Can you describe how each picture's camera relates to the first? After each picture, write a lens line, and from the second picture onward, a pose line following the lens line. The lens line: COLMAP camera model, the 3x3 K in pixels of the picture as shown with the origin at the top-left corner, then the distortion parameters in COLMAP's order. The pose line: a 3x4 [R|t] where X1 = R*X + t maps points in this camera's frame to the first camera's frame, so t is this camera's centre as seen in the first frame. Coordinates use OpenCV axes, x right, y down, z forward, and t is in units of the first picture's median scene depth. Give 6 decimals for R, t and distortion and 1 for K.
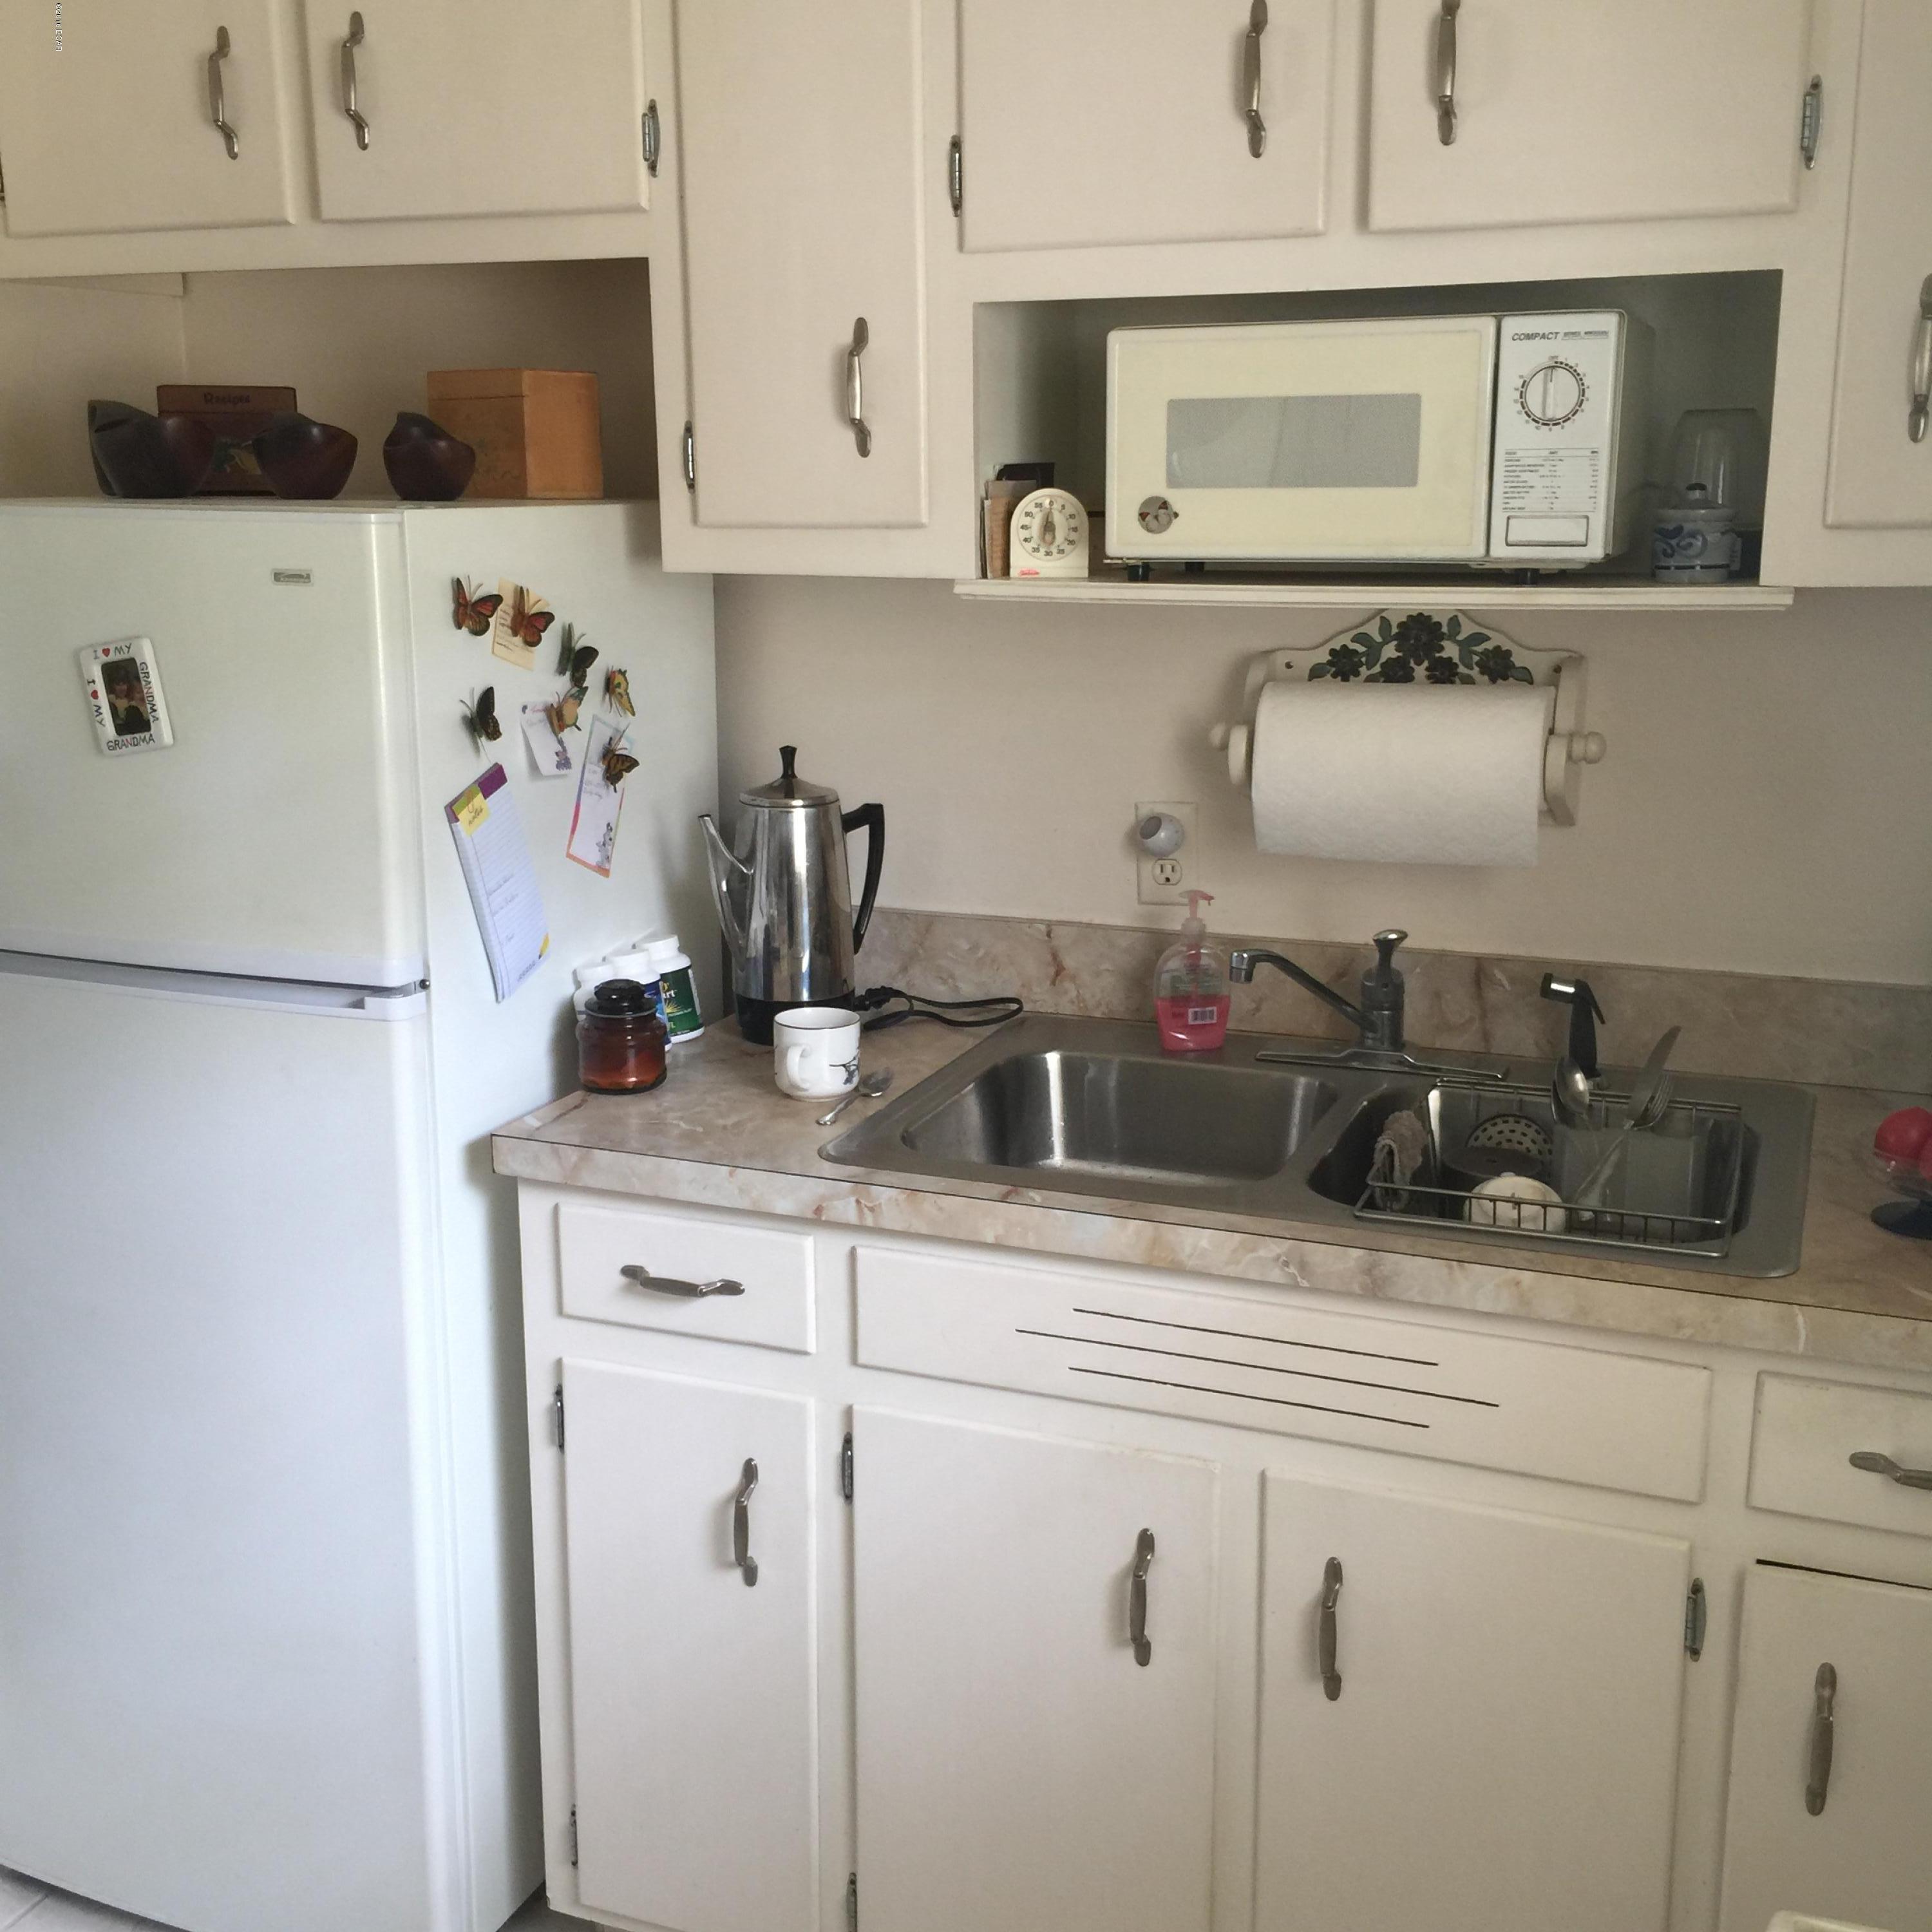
lens RADIAL K [[2214.7, 0, 987.9], [0, 2214.7, 944.1], [0, 0, 1]] dist [0.074411, -0.068964]
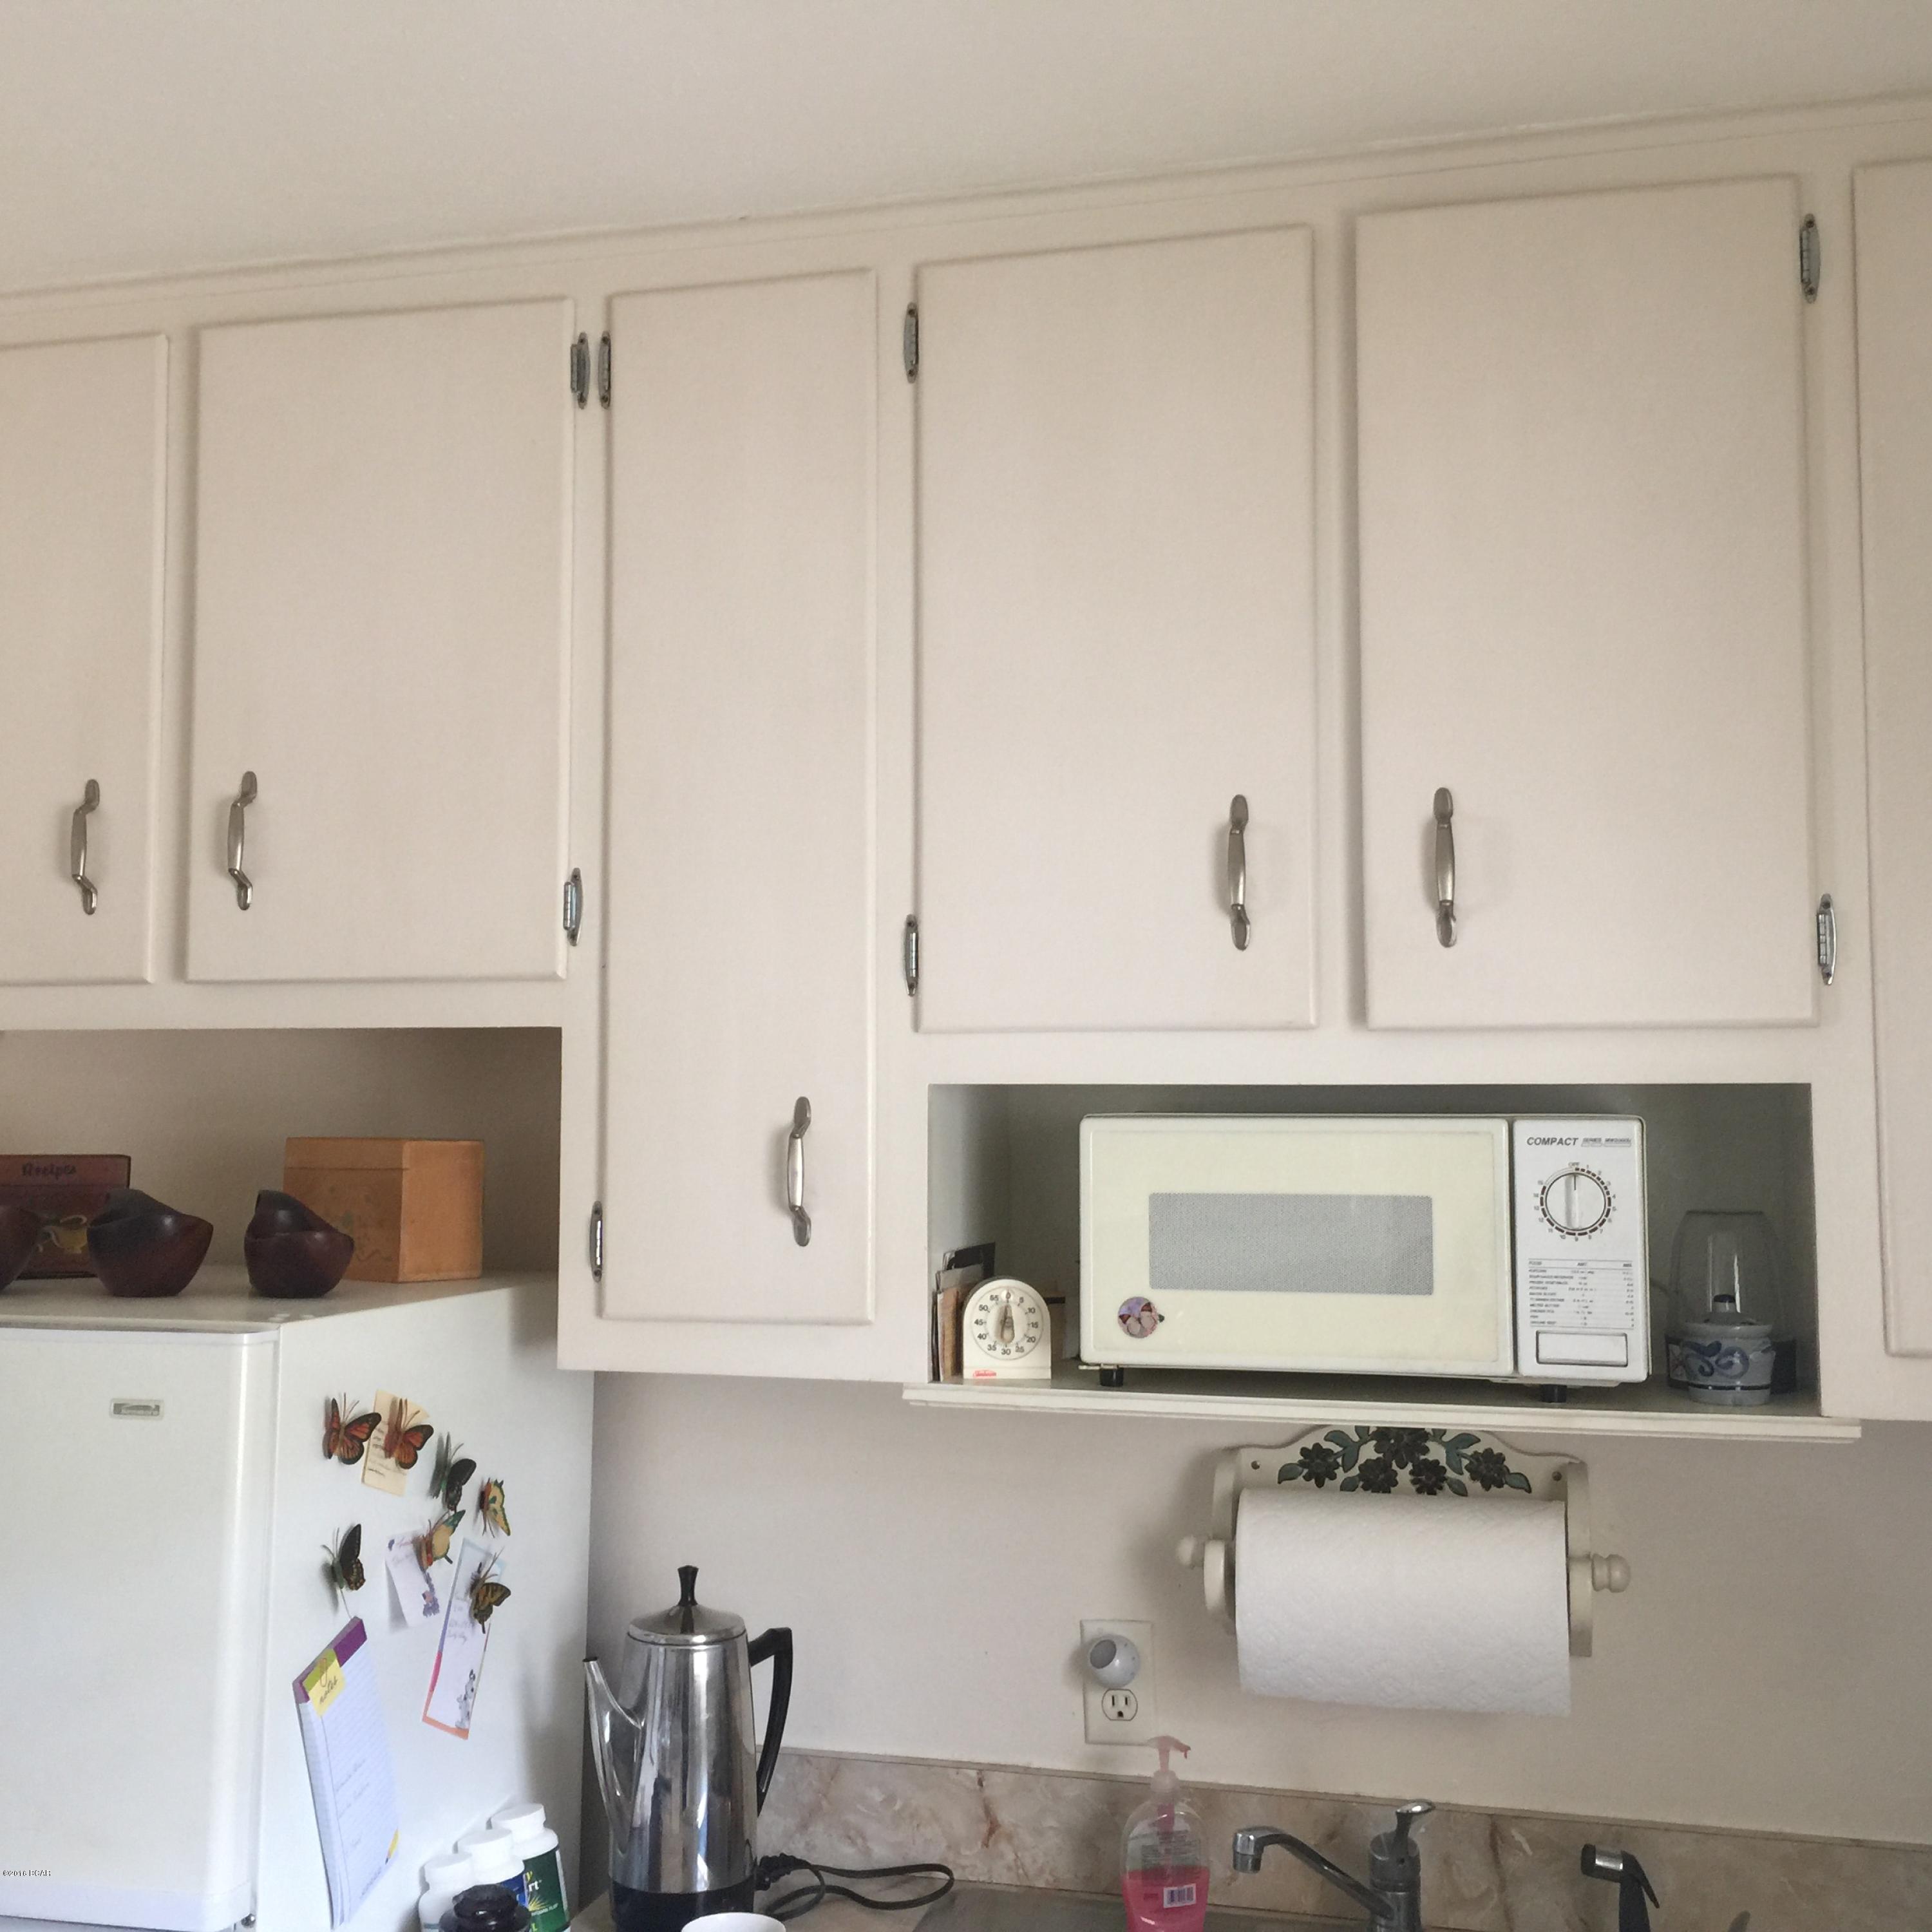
lens RADIAL K [[2214.7, 0, 987.9], [0, 2214.7, 944.1], [0, 0, 1]] dist [0.074411, -0.068964]
pose [[0.992552, 0.016569, 0.120693, -0.089092], [0.018712, 0.958216, -0.285434, -0.076883], [-0.120379, 0.285566, 0.950769, 0.101720]]
